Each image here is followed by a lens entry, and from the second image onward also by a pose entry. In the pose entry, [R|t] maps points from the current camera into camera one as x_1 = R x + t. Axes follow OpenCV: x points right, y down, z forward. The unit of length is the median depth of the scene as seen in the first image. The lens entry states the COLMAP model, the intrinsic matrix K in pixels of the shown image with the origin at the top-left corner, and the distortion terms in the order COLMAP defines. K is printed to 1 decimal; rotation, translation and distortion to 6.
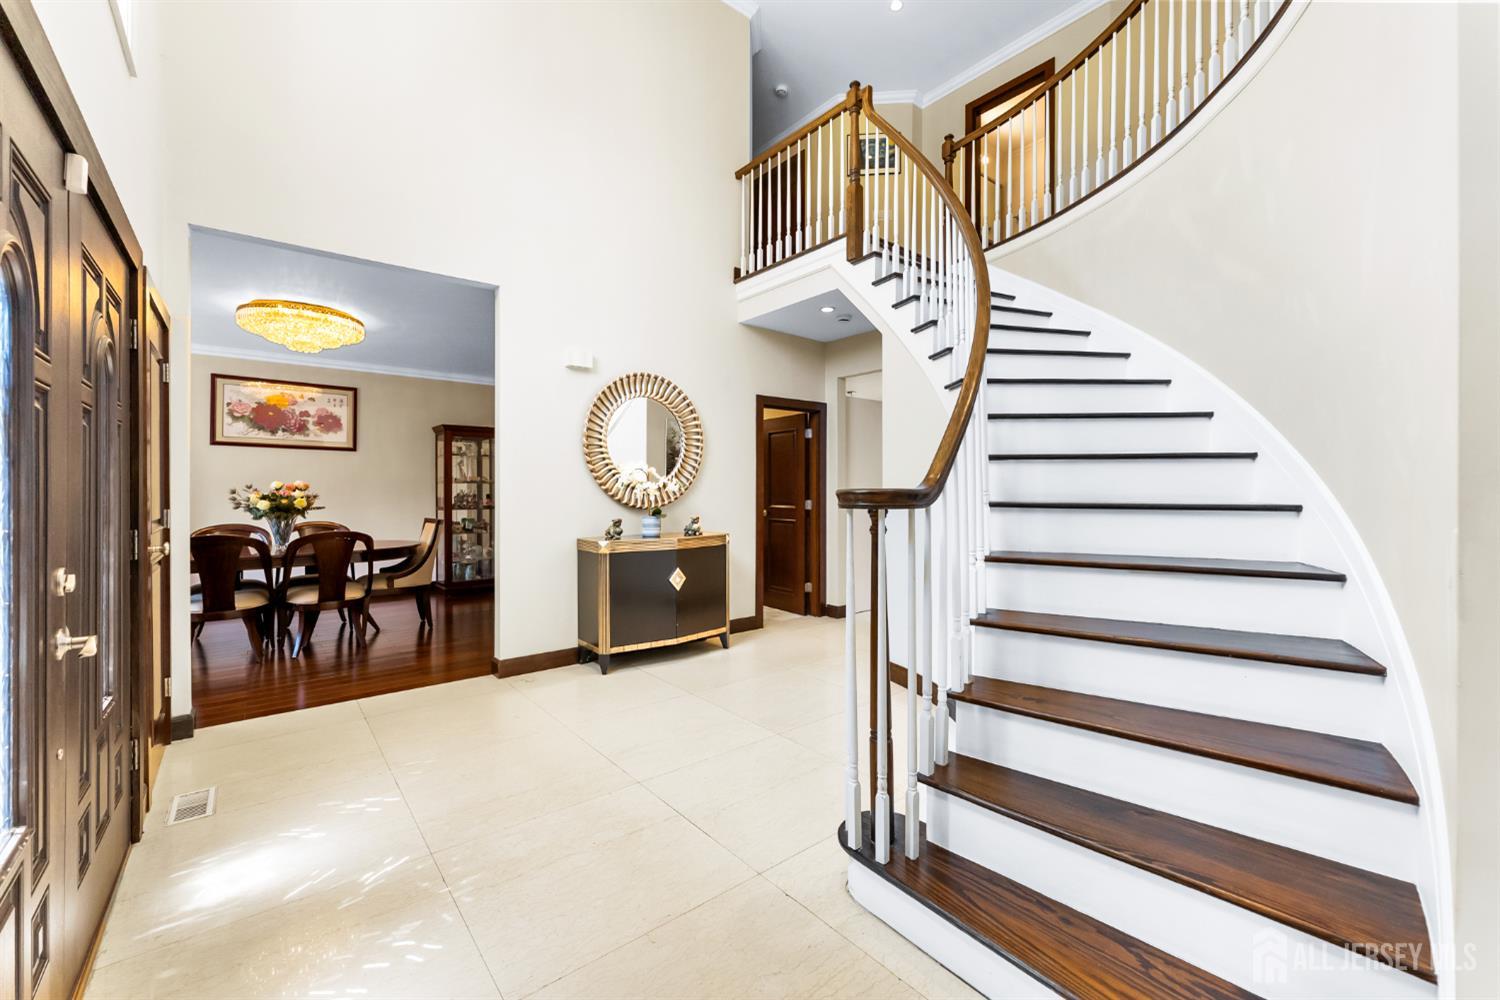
lens RADIAL K [[604.6, 0, 762.0], [0, 604.6, 496.5], [0, 0, 1]] dist [0.000569, -0.000654]
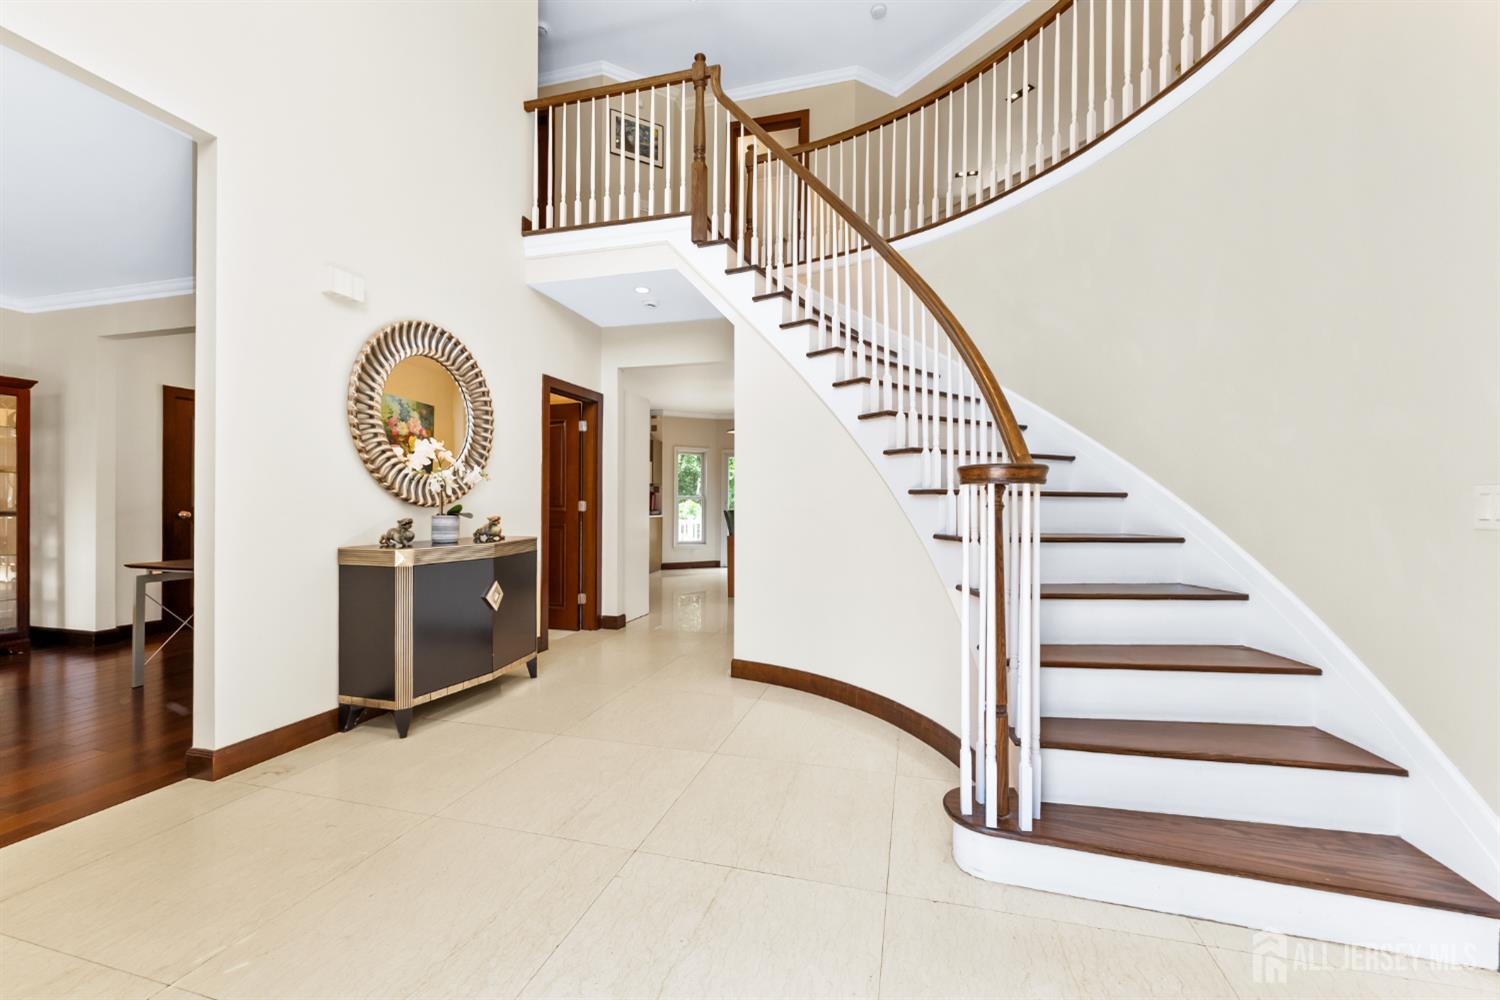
lens RADIAL K [[604.6, 0, 756.0], [0, 604.6, 507.4], [0, 0, 1]] dist [0.000569, -0.000654]
pose [[0.819845, 0.000859, 0.572585, -0.306037], [0.000720, 0.999997, -0.002530, 0.024988], [-0.572585, 0.002487, 0.819841, 0.169682]]
